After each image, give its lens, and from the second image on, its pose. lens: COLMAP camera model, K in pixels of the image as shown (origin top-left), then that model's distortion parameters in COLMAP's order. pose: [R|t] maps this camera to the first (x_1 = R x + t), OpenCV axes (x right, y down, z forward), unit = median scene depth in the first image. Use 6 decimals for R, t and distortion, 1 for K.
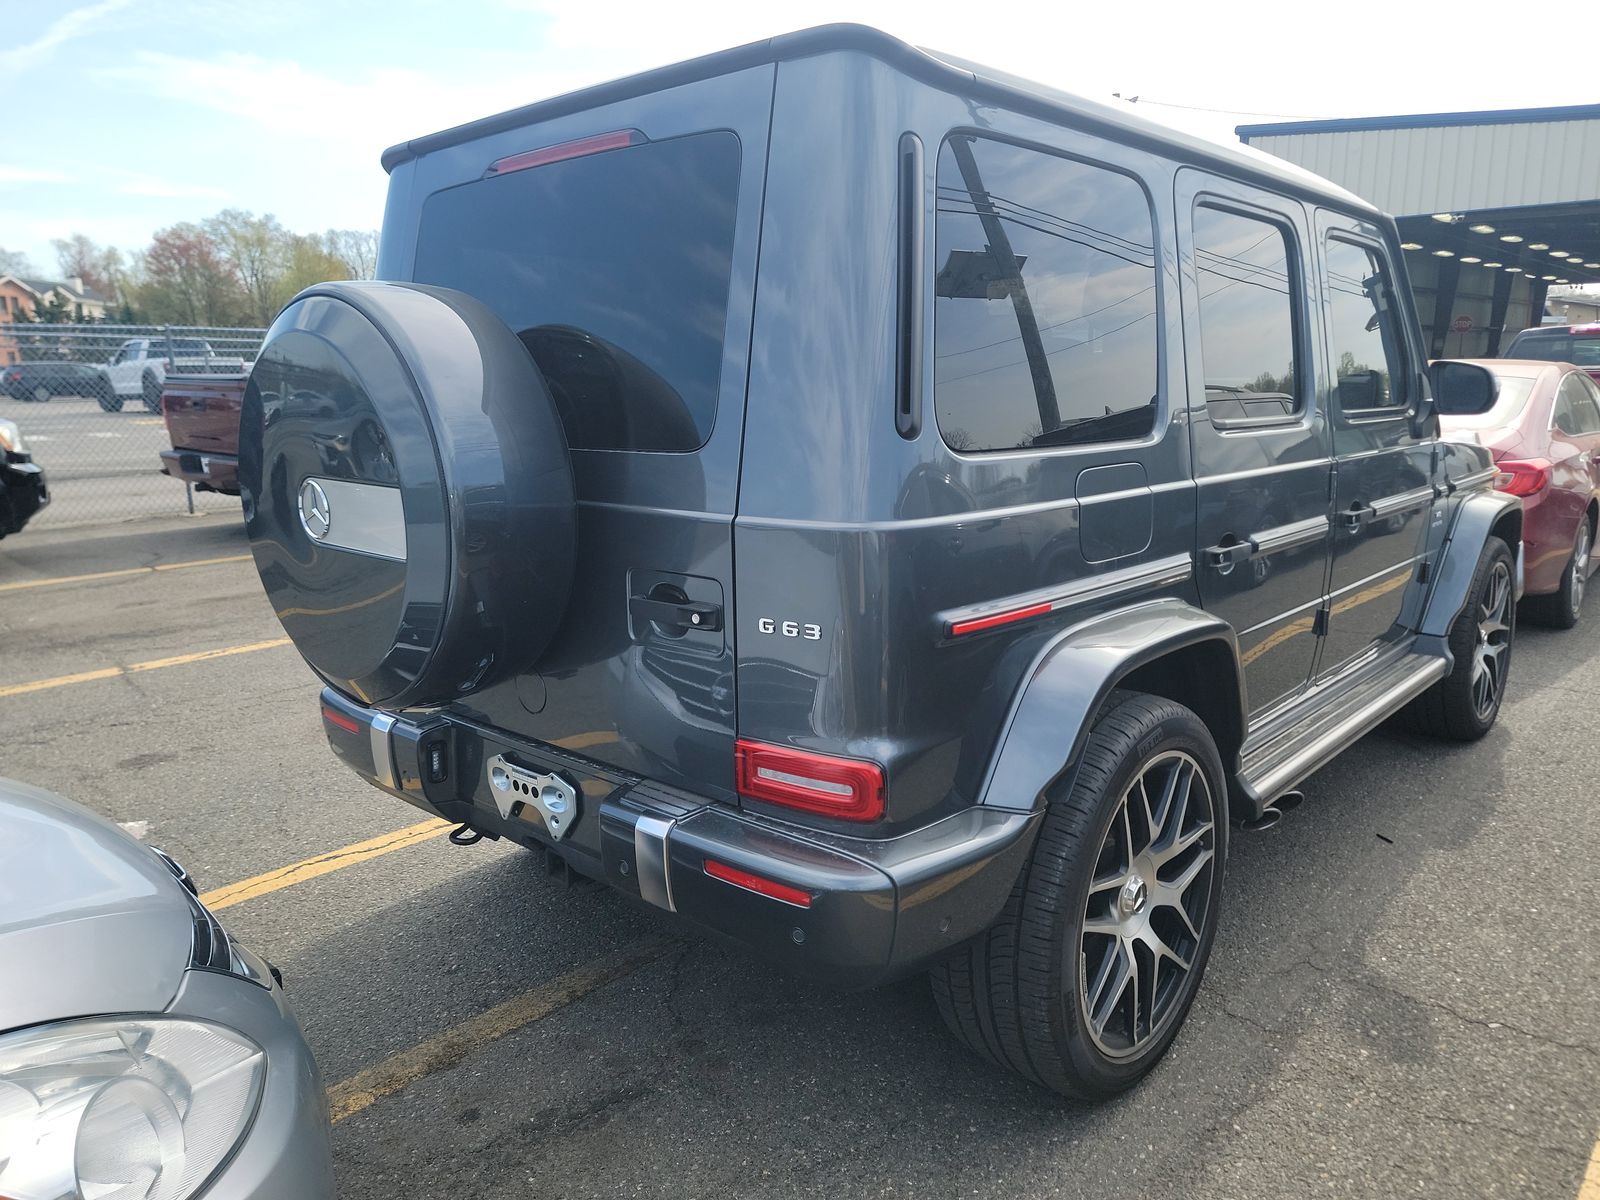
lens RADIAL K [[1138.6, 0, 800.0], [0, 1138.6, 600.0], [0, 0, 1]] dist [0.040689, 0.000242]
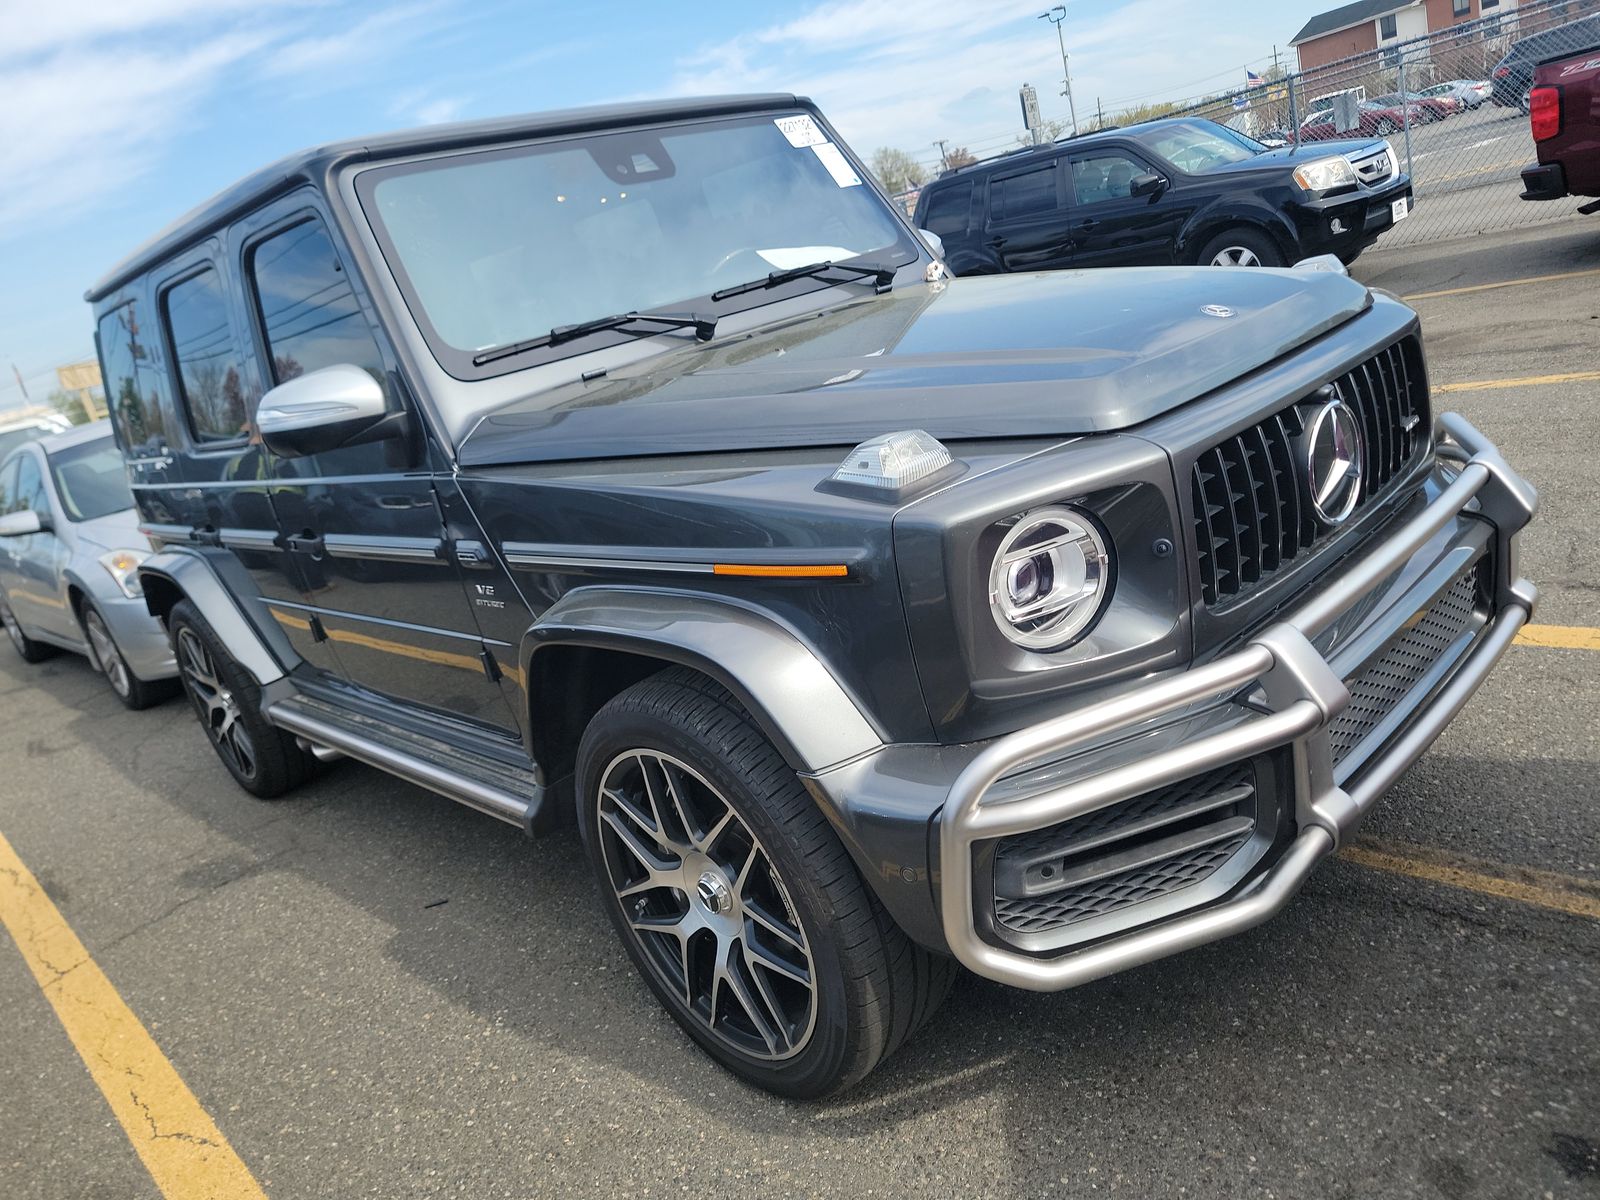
lens RADIAL K [[1128.3, 0, 800.0], [0, 1128.3, 600.0], [0, 0, 1]] dist [-0.001068, -0.000430]
pose [[-0.074779, 0.313159, -0.946752, 1.233135], [0.052175, 0.949339, 0.309894, -0.269719], [0.995834, -0.026223, -0.087329, 1.357504]]
